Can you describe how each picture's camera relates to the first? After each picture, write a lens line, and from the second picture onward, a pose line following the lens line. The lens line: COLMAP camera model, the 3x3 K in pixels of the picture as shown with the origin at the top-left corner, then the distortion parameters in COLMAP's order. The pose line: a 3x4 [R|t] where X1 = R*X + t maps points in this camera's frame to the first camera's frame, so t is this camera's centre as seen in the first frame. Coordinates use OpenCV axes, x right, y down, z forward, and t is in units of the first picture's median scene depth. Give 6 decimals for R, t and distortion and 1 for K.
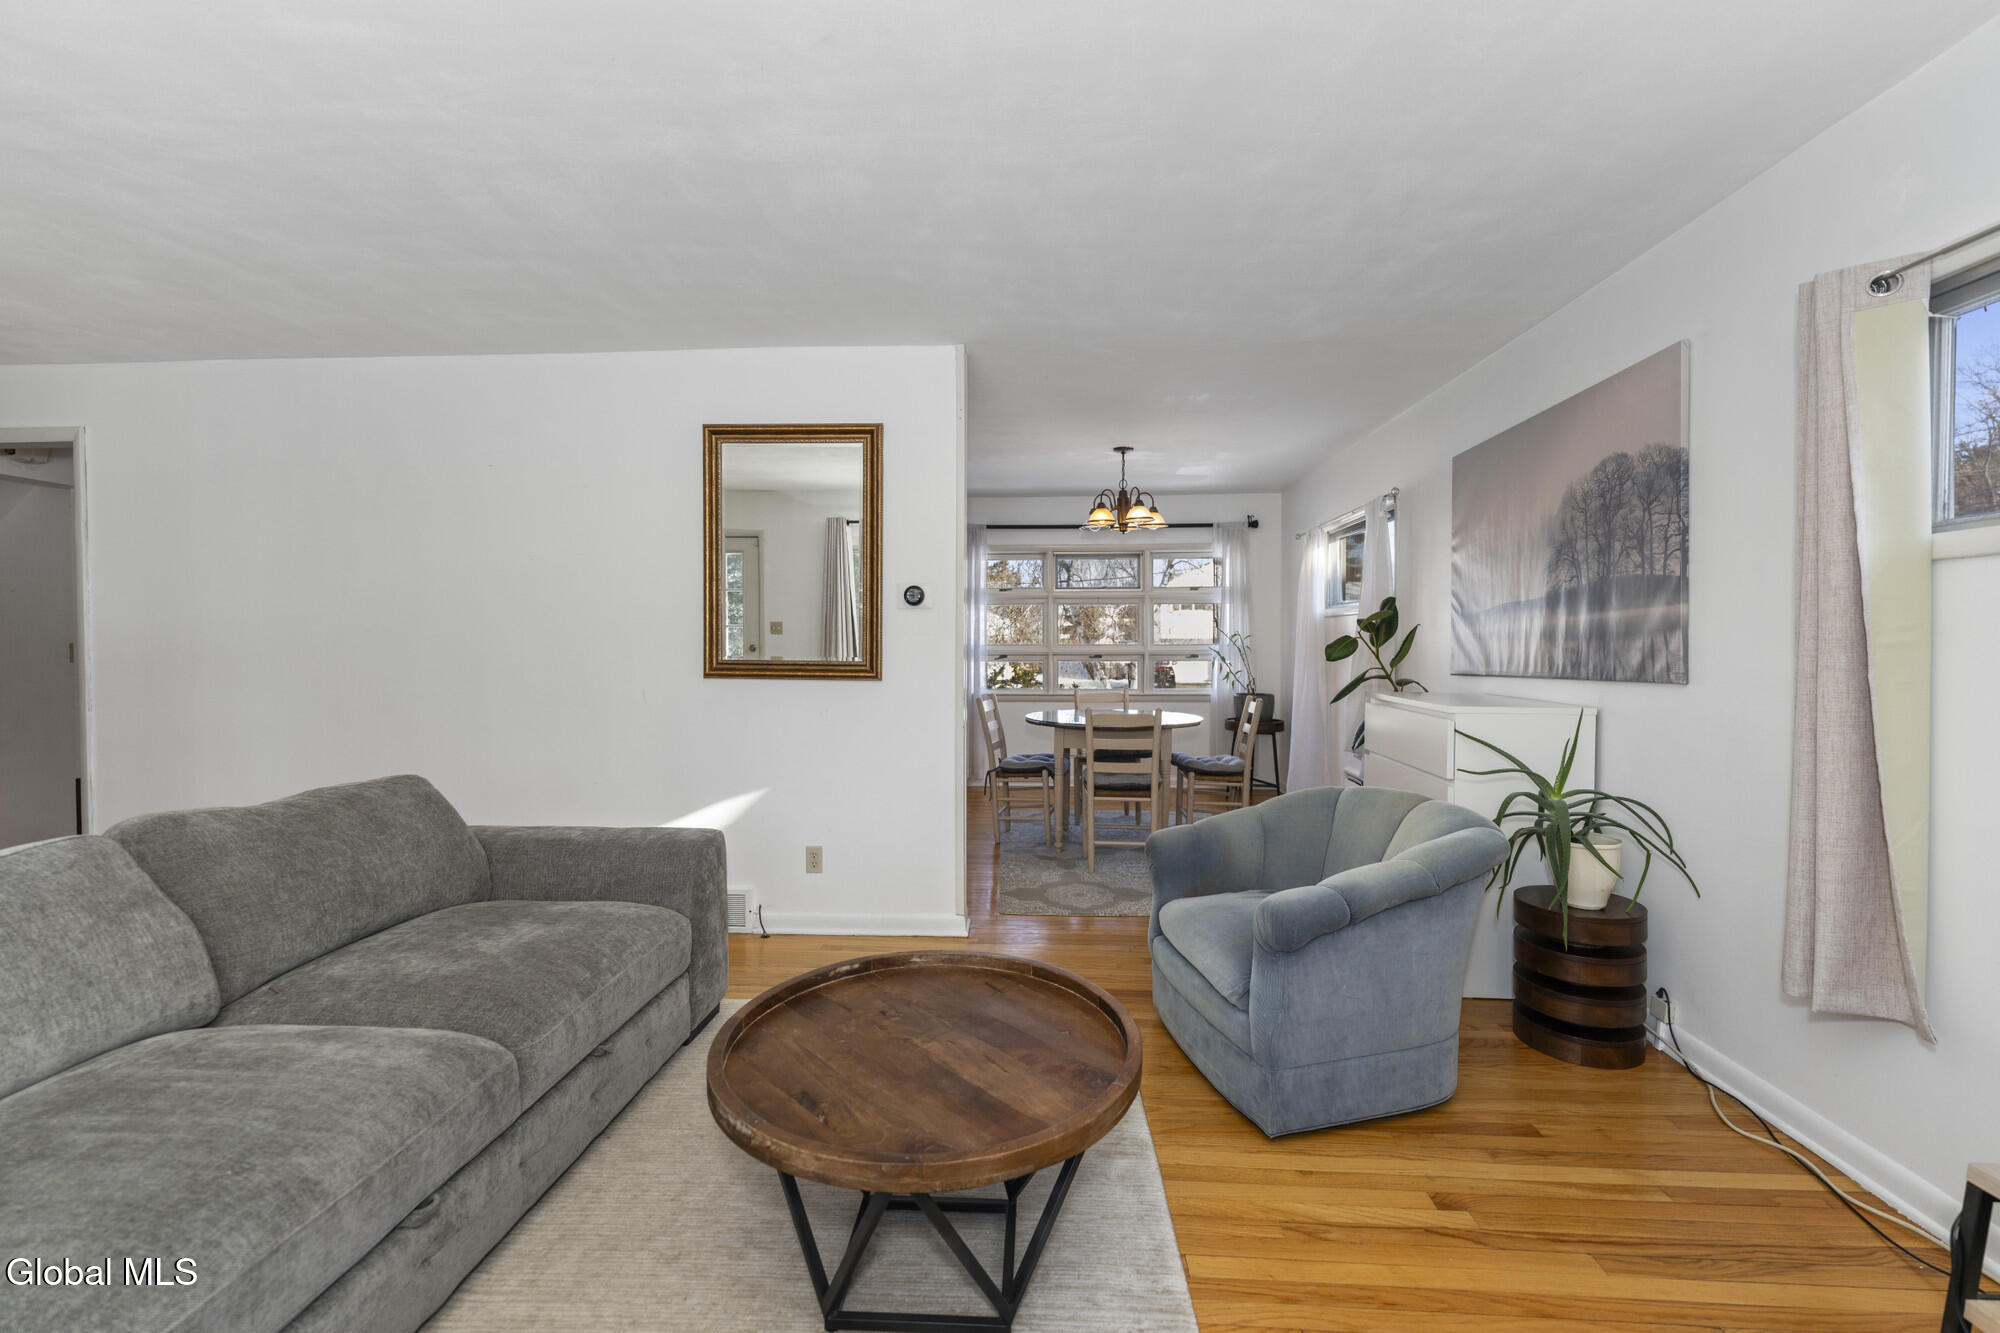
lens RADIAL K [[811.9, 0, 1004.0], [0, 811.9, 654.8], [0, 0, 1]] dist [-0.001849, 0.000471]
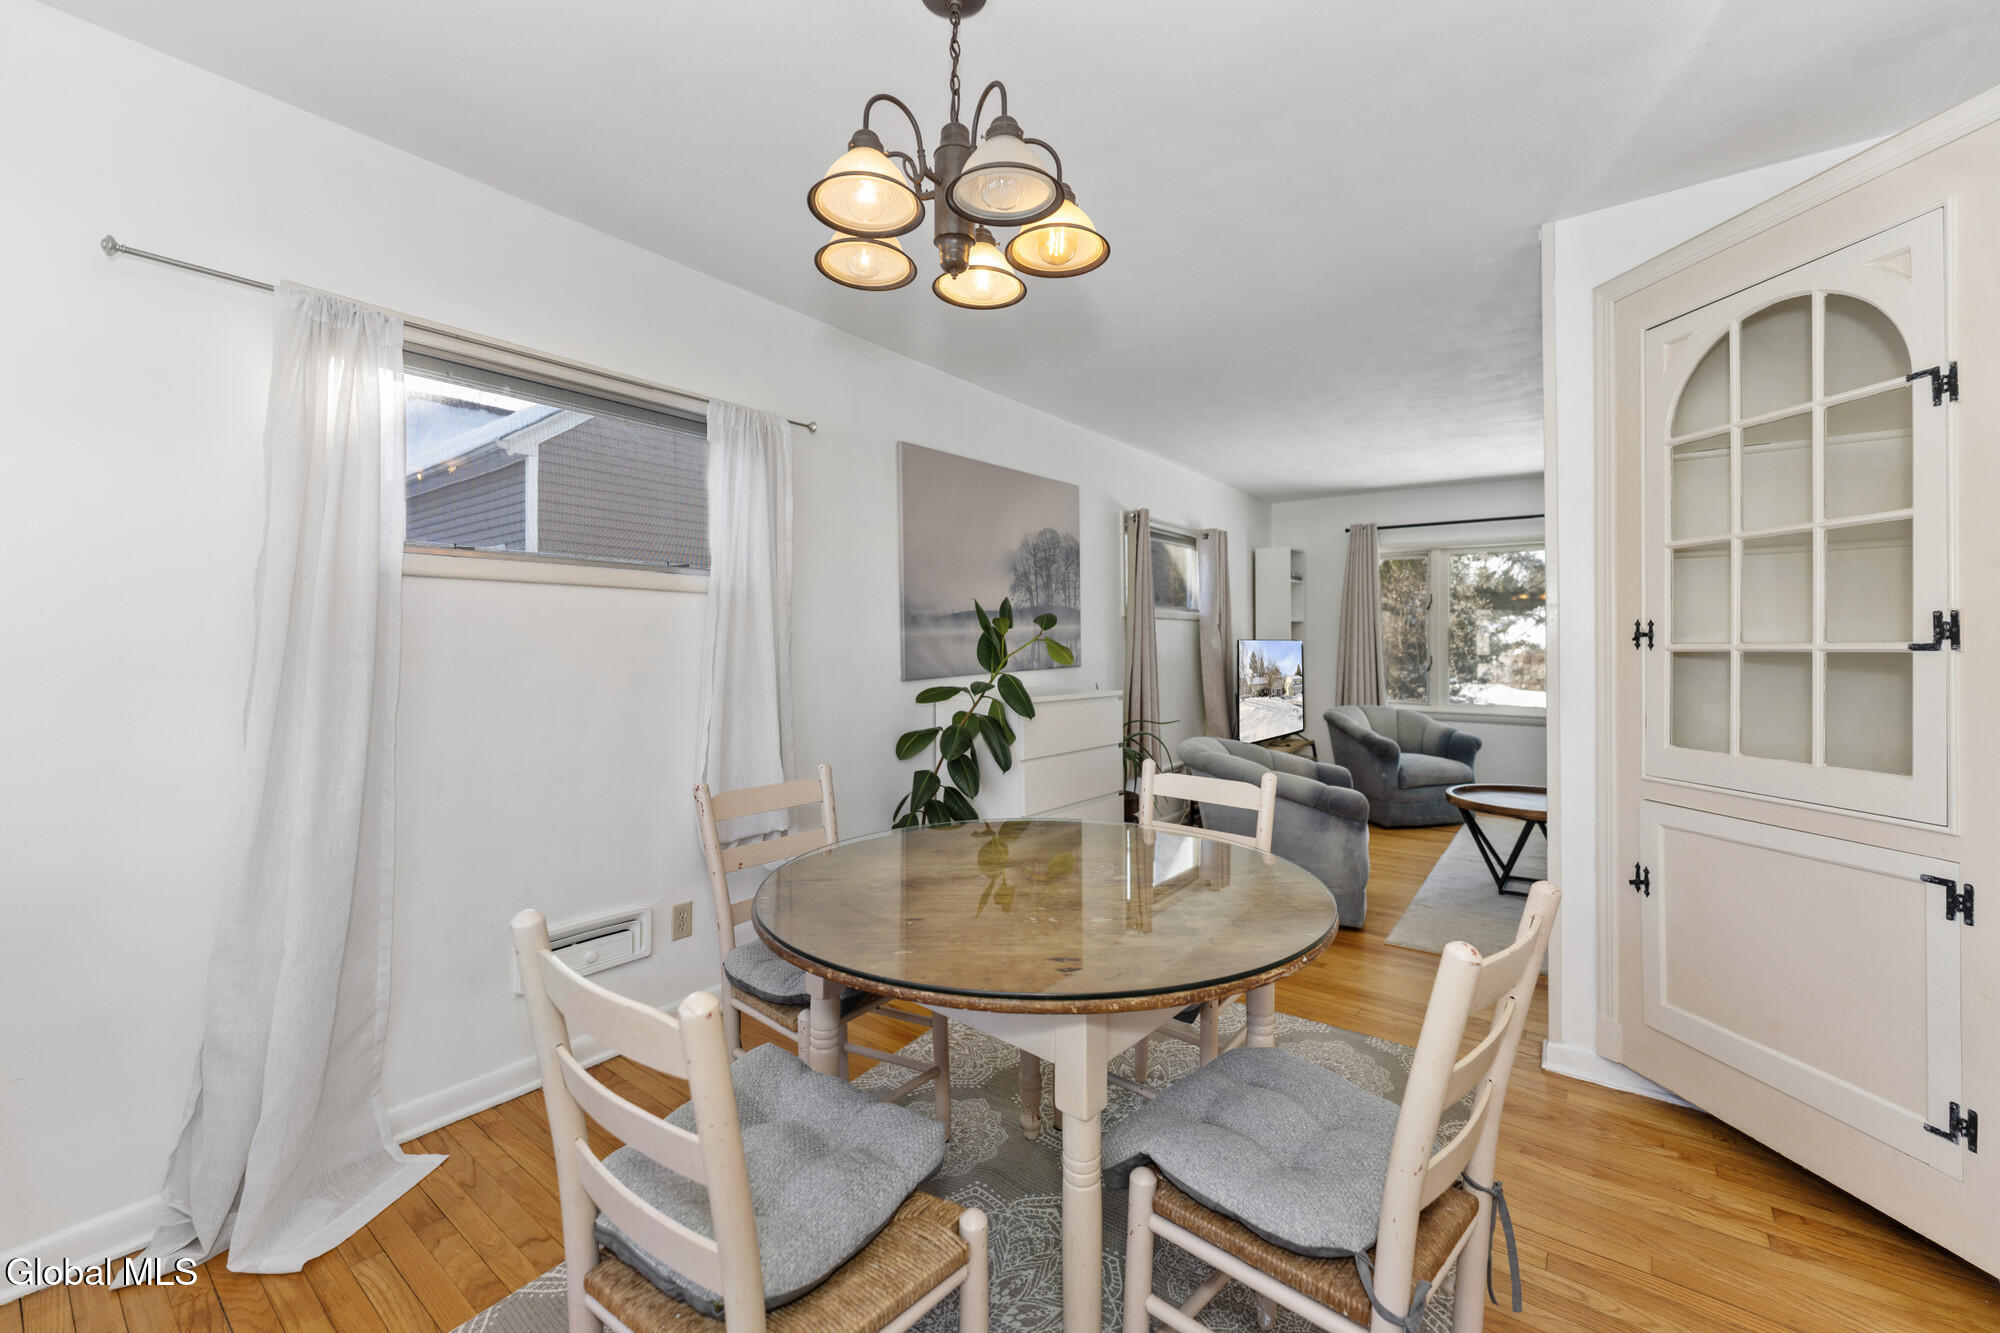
lens RADIAL K [[811.9, 0, 995.0], [0, 811.9, 646.3], [0, 0, 1]] dist [-0.001849, 0.000471]
pose [[-0.831473, 0.004117, 0.555550, -0.041027], [0.013639, 0.999822, 0.013003, -0.027395], [-0.555398, 0.018389, -0.831381, 1.891427]]
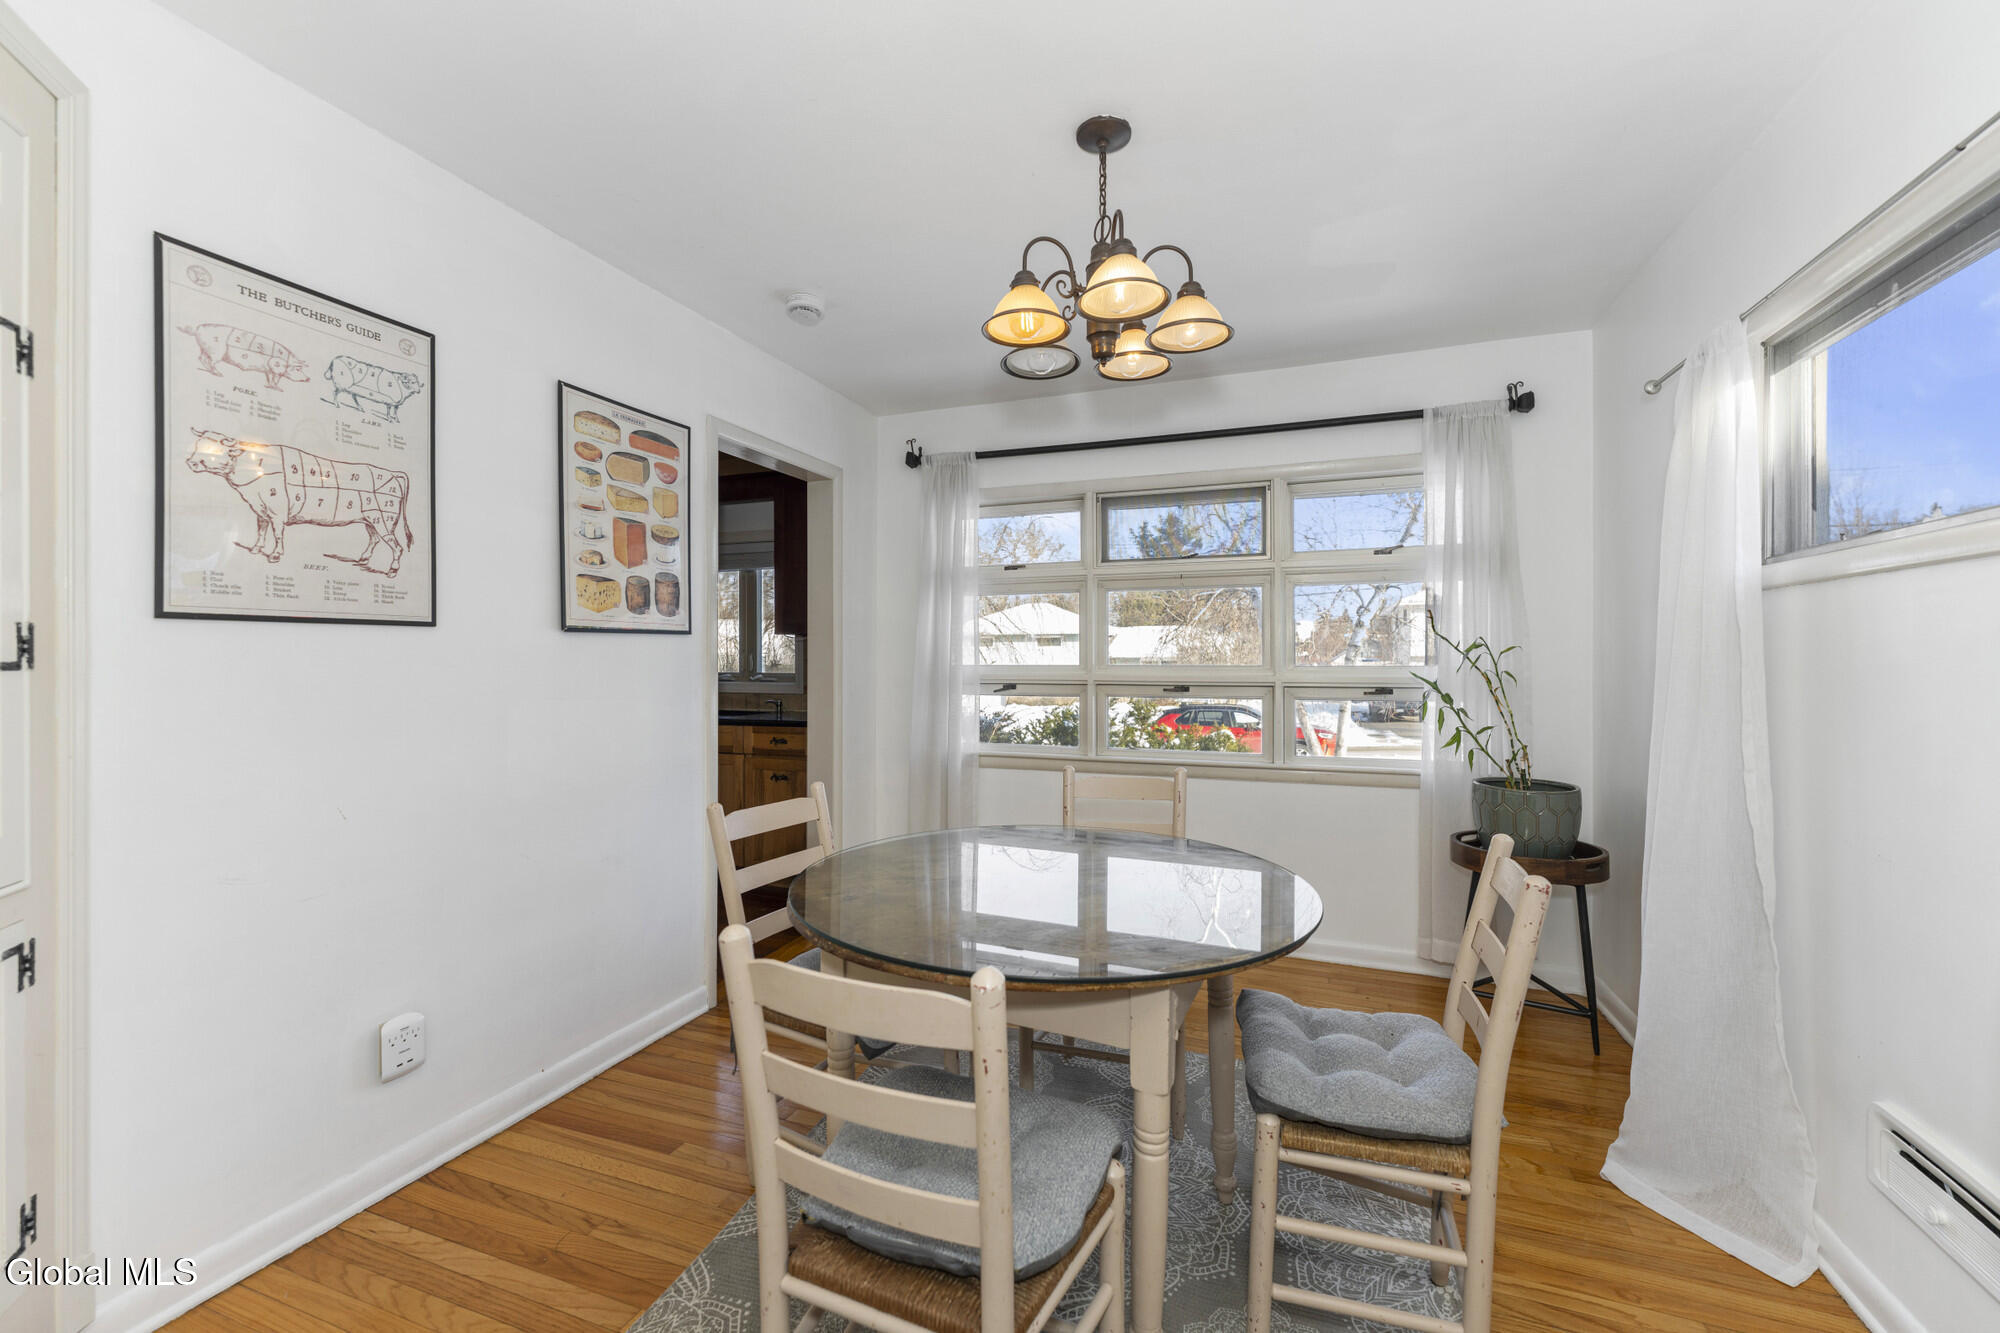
lens RADIAL K [[811.9, 0, 984.9], [0, 811.9, 659.7], [0, 0, 1]] dist [-0.001849, 0.000471]
pose [[0.956491, 0.001785, -0.291757, 0.310706], [-0.007759, 0.999783, -0.019322, -0.012636], [0.291659, 0.020745, 0.956297, 0.981118]]
